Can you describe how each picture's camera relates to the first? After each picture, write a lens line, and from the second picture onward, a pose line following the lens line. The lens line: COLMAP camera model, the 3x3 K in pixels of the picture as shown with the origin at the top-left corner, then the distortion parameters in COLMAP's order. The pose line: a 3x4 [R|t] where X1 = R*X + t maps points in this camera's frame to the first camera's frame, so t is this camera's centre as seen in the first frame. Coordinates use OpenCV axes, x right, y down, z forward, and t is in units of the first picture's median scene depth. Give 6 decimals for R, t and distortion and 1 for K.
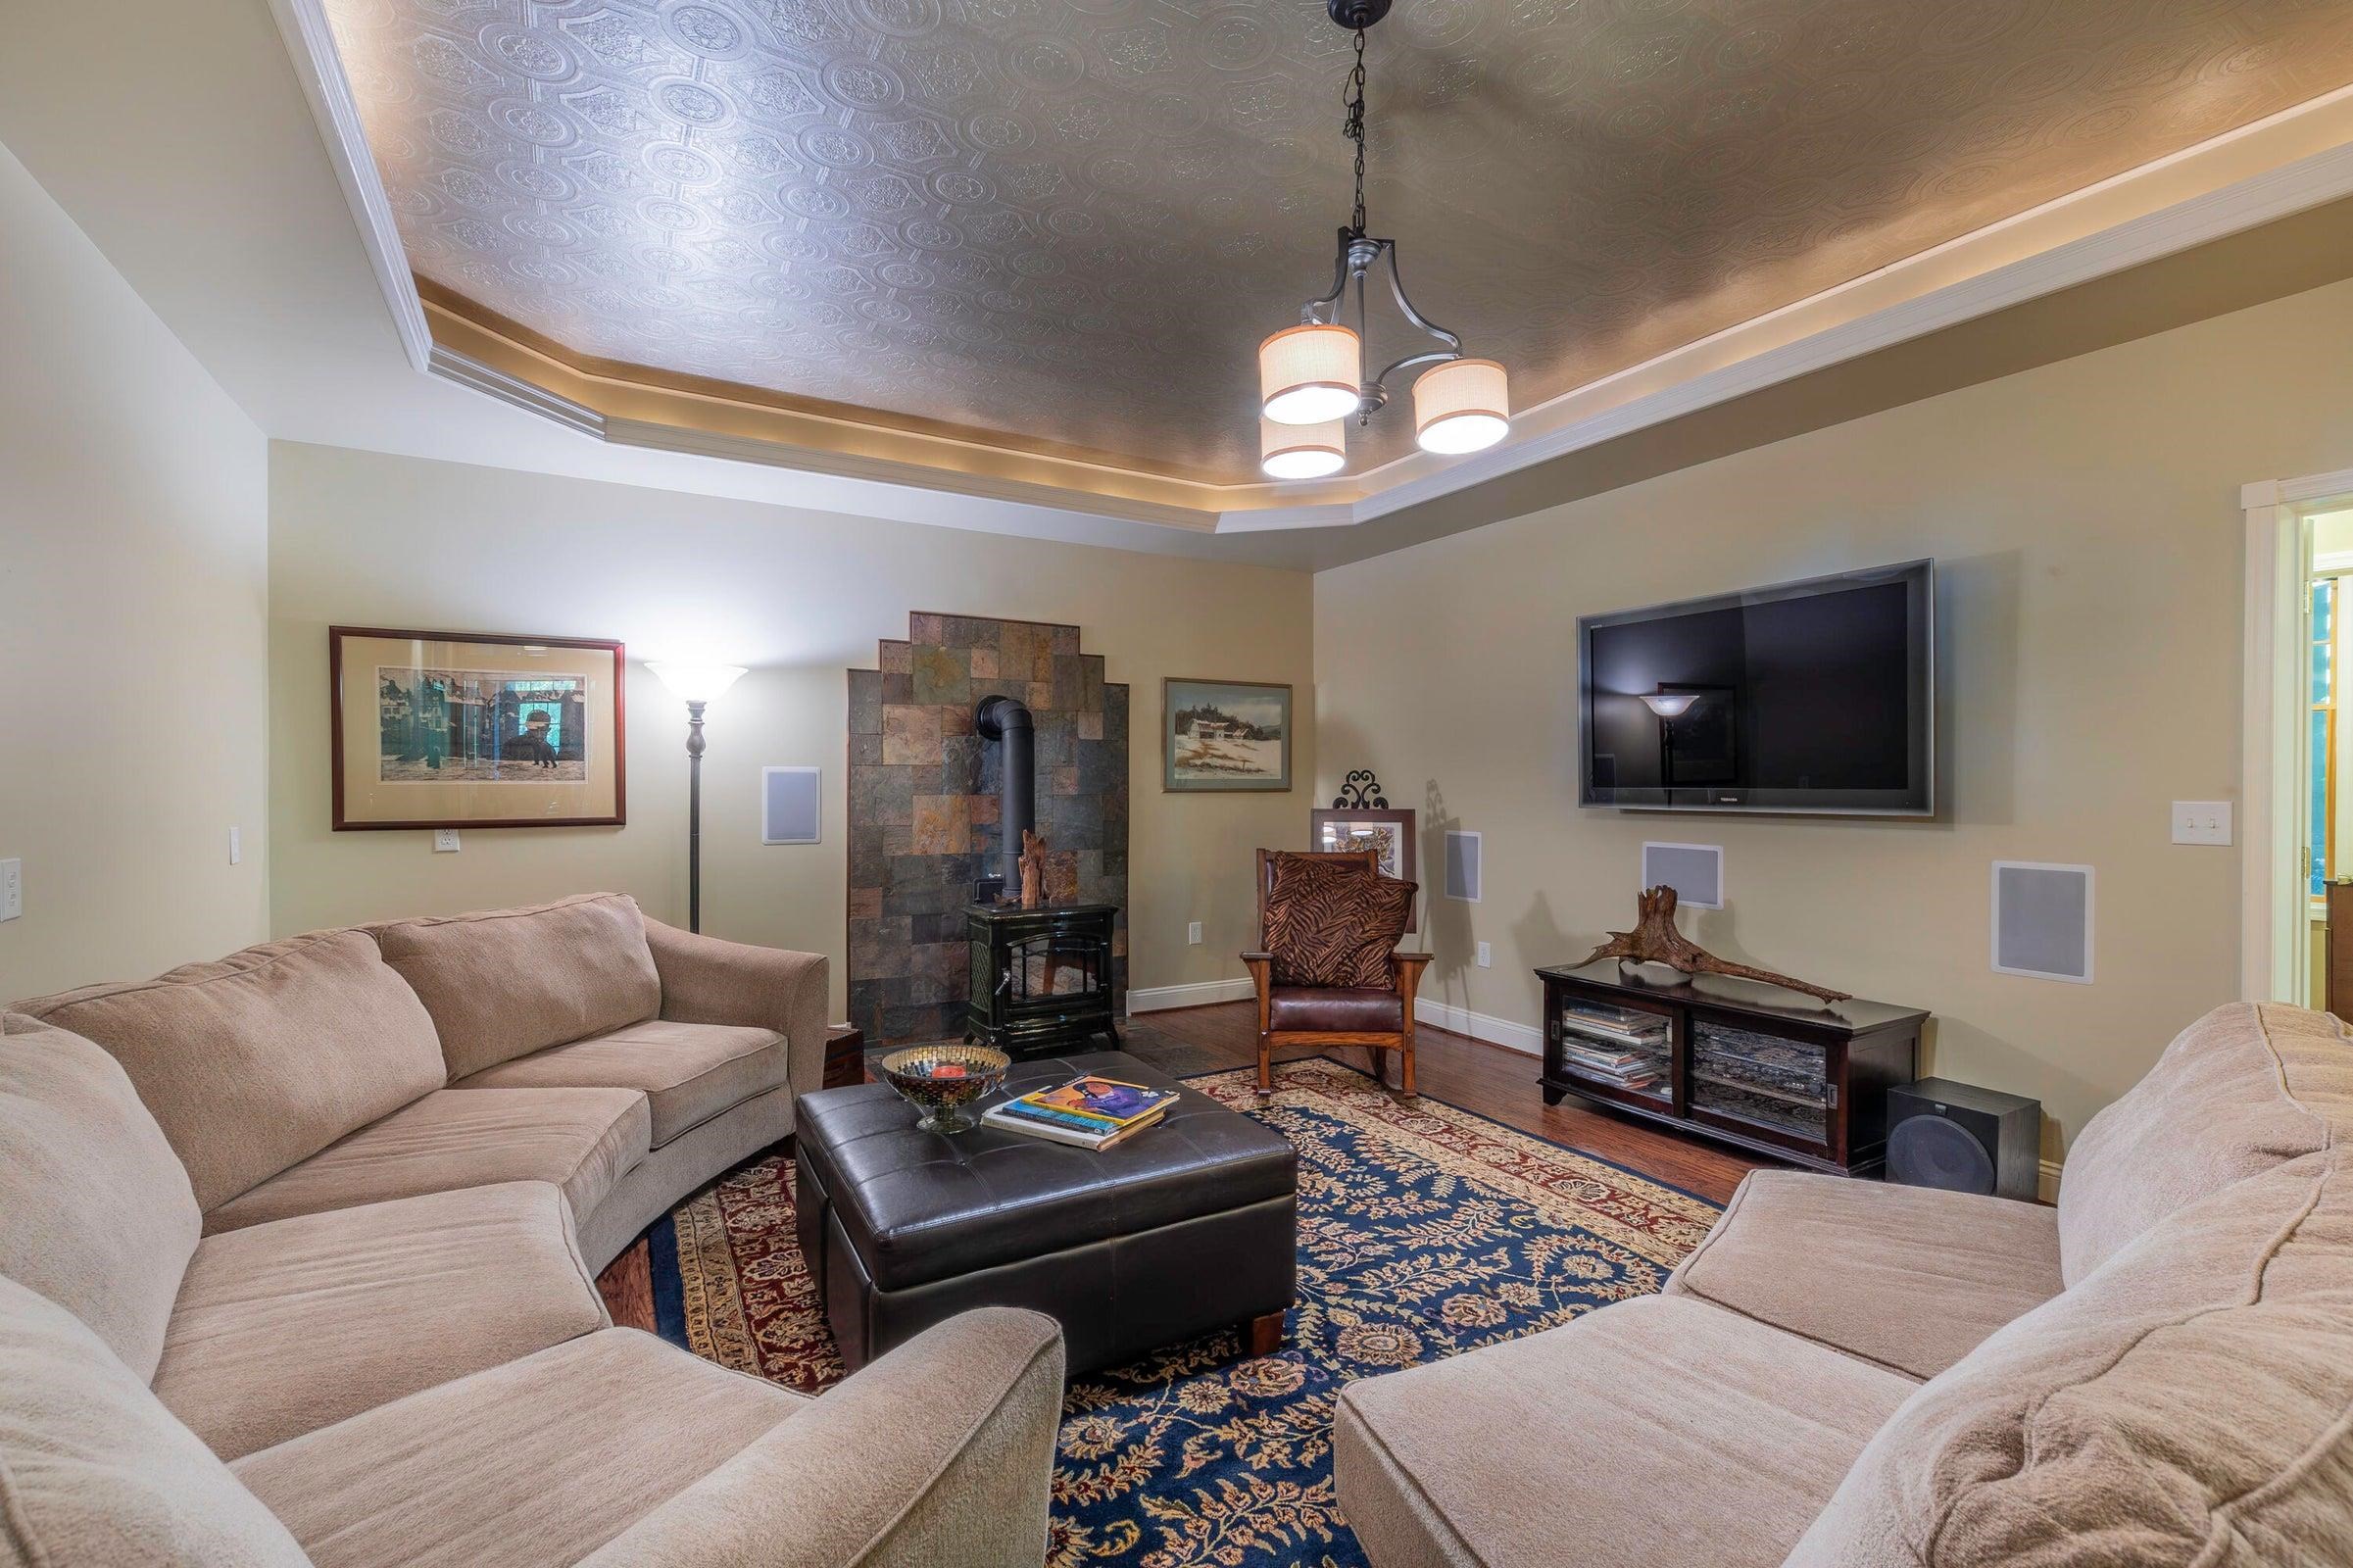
lens RADIAL K [[1015.8, 0, 1168.8], [0, 1015.8, 786.7], [0, 0, 1]] dist [0.002691, -0.000119]
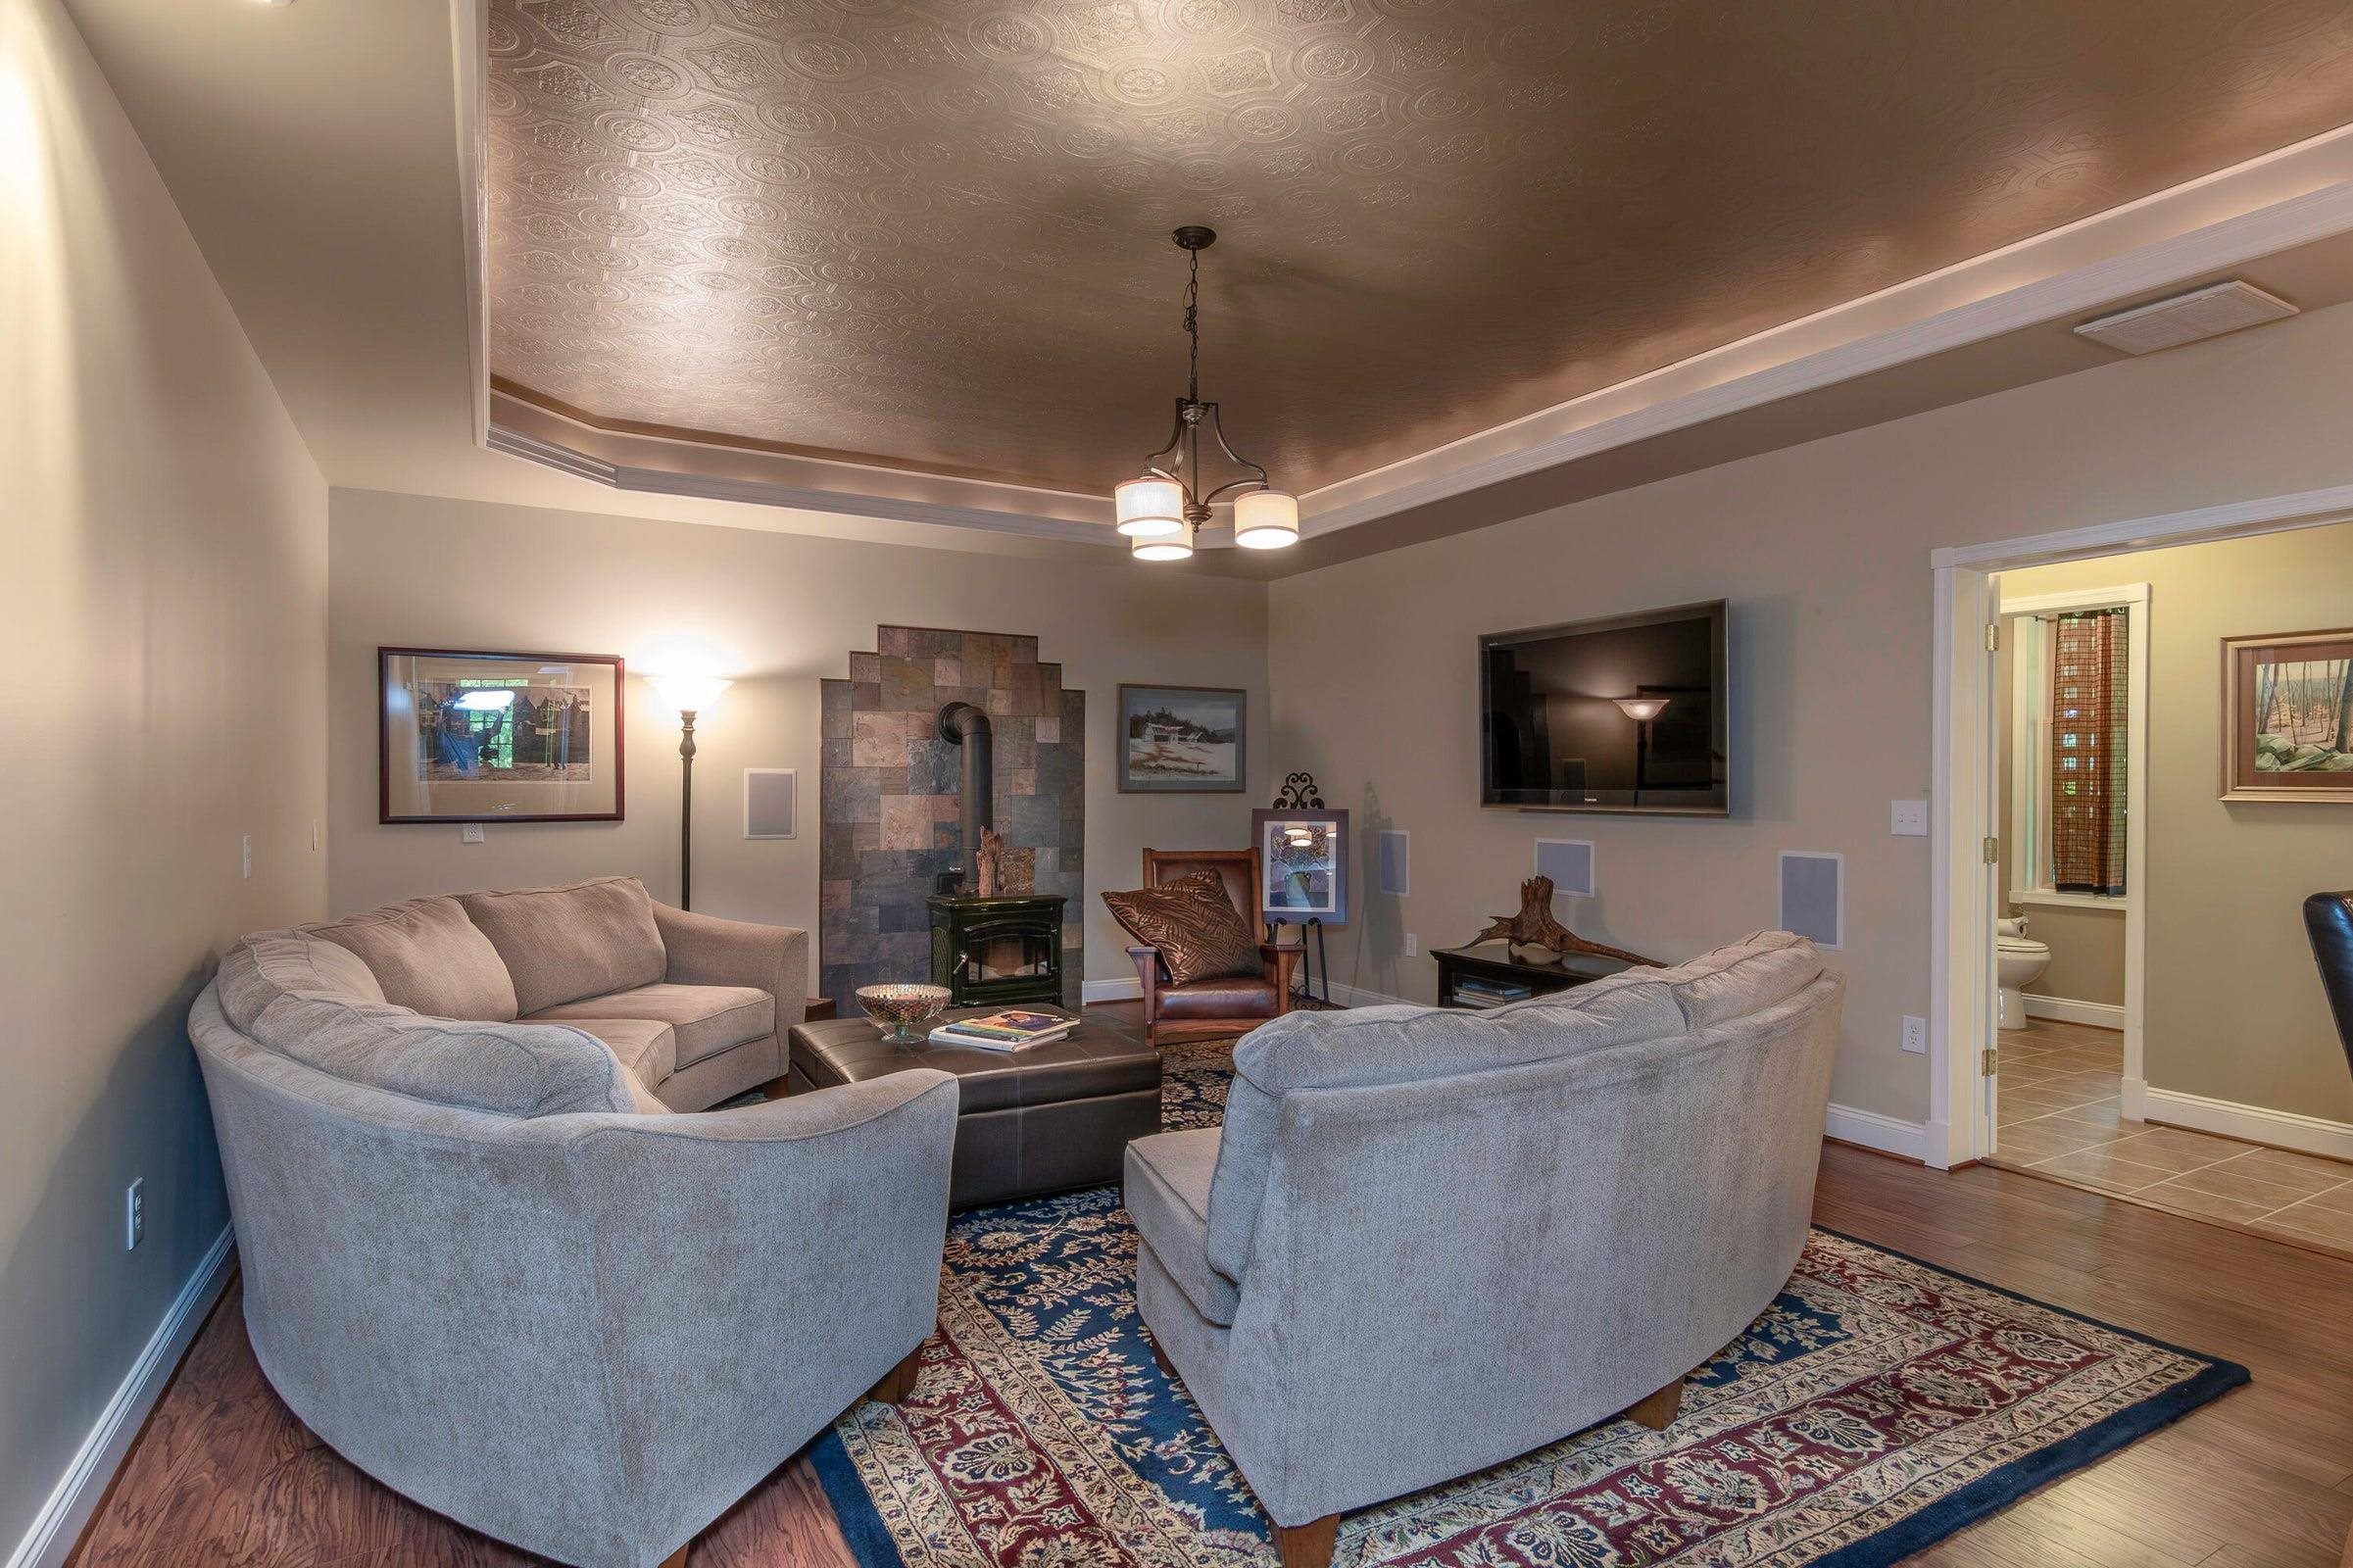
lens RADIAL K [[1211.3, 0, 1176.5], [0, 1211.3, 784.0], [0, 0, 1]] dist [-0.002207, -0.000205]
pose [[0.999964, 0.002178, -0.008140, 0.086425], [-0.002212, 0.999989, -0.004129, 0.001645], [0.008131, 0.004147, 0.999958, -0.335561]]
